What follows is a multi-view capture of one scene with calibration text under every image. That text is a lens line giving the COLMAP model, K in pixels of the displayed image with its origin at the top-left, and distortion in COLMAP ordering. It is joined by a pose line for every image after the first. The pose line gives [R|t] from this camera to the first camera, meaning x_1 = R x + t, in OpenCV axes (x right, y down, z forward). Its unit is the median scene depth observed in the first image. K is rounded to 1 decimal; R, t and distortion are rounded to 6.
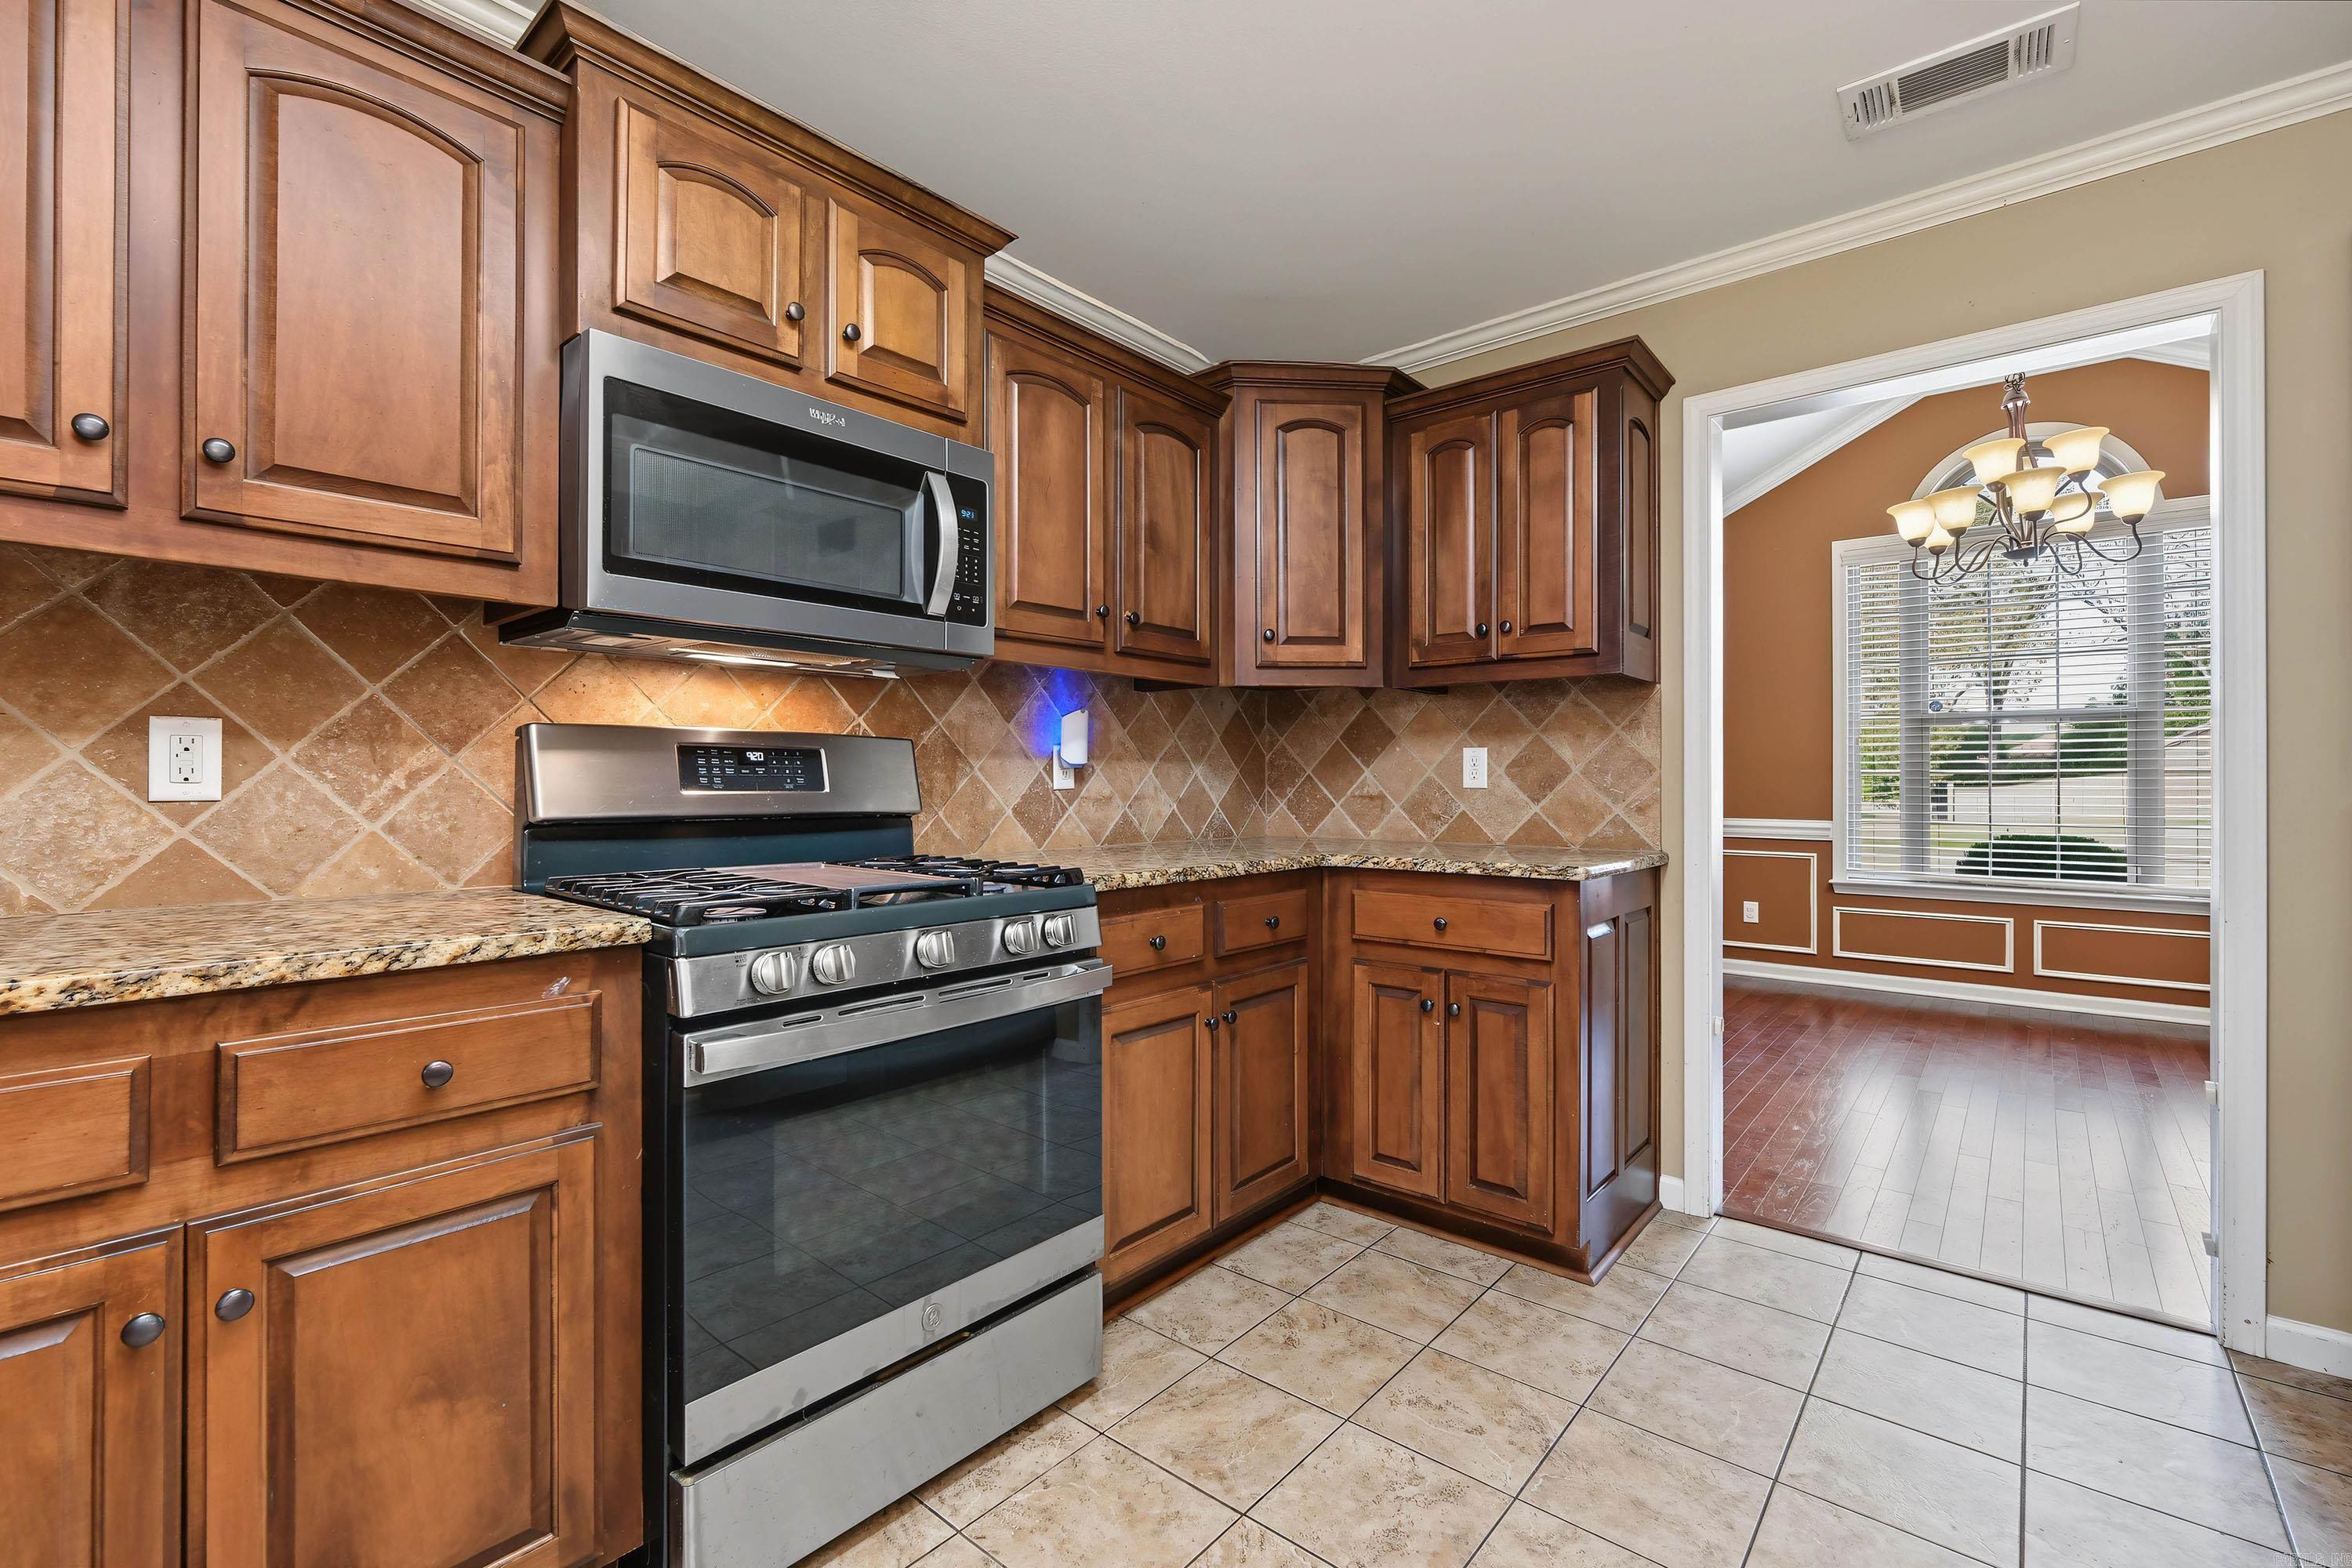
lens RADIAL K [[1013.8, 0, 1162.7], [0, 1013.8, 779.0], [0, 0, 1]] dist [-0.011620, 0.000880]
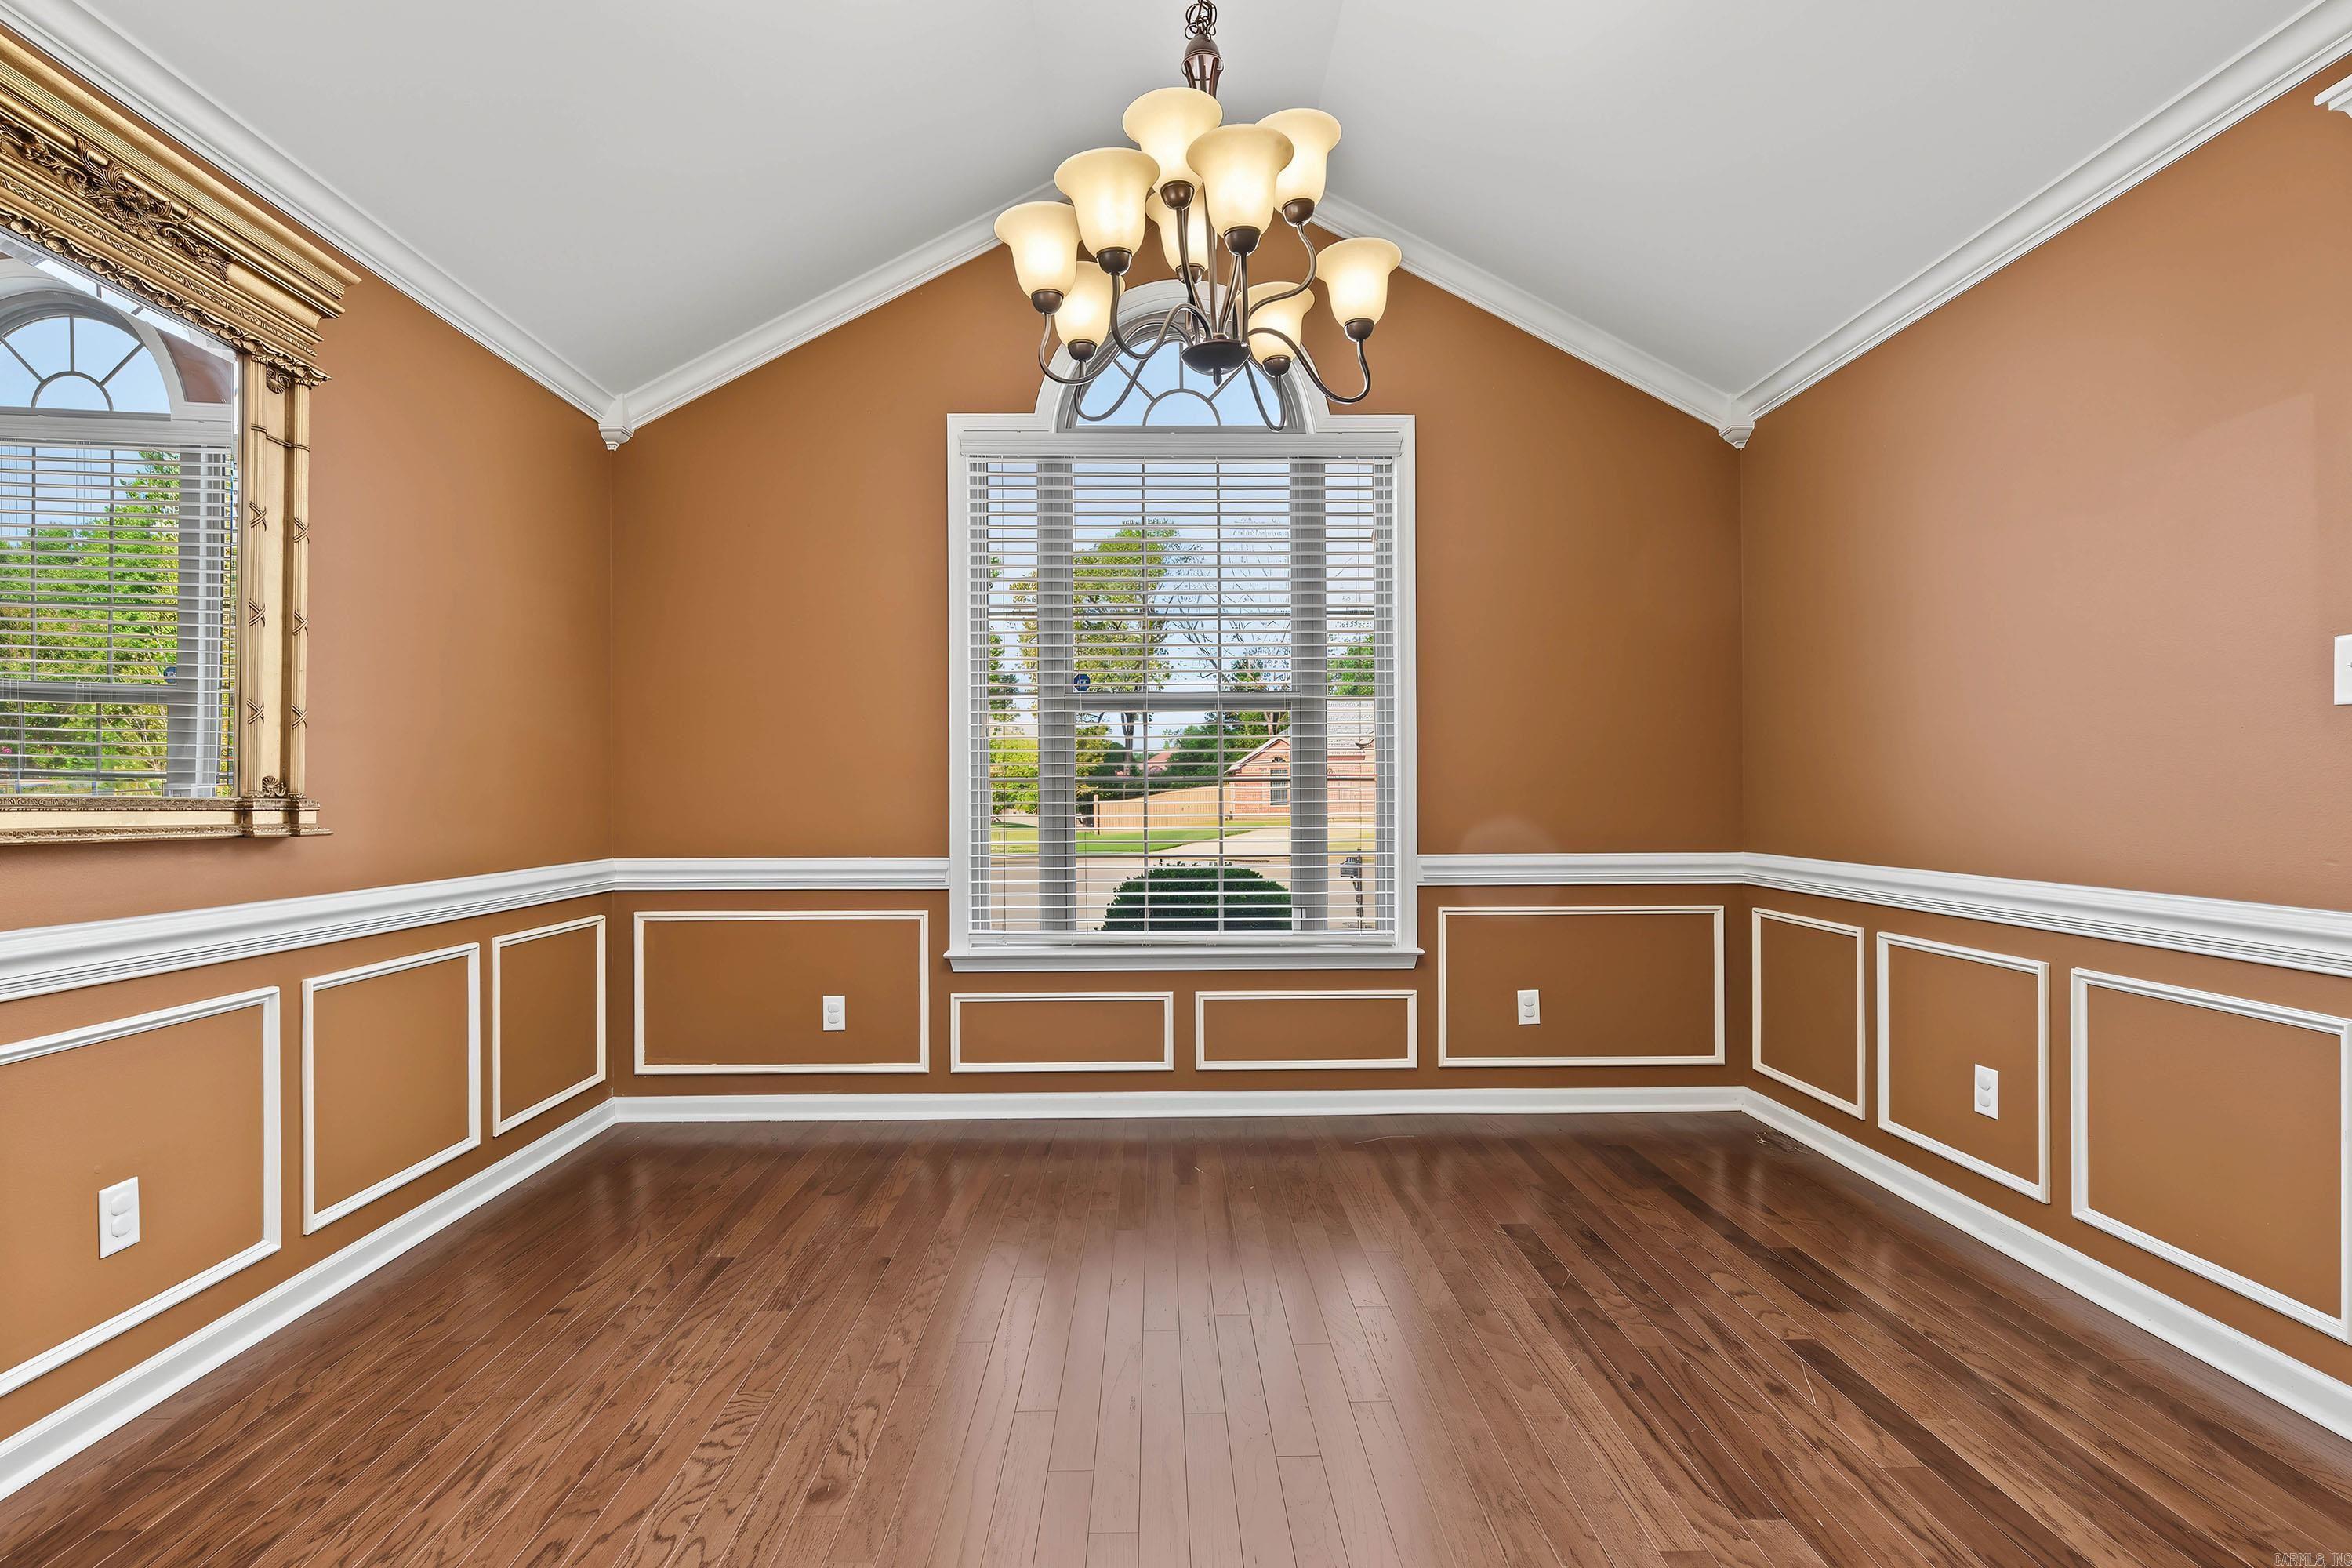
lens RADIAL K [[1136.1, 0, 1182.3], [0, 1136.1, 798.5], [0, 0, 1]] dist [-0.000977, 0.000007]
pose [[0.737826, -0.006618, 0.674959, 0.984556], [0.003537, 0.999976, 0.005937, 0.003513], [-0.674982, -0.001993, 0.737832, 1.273556]]
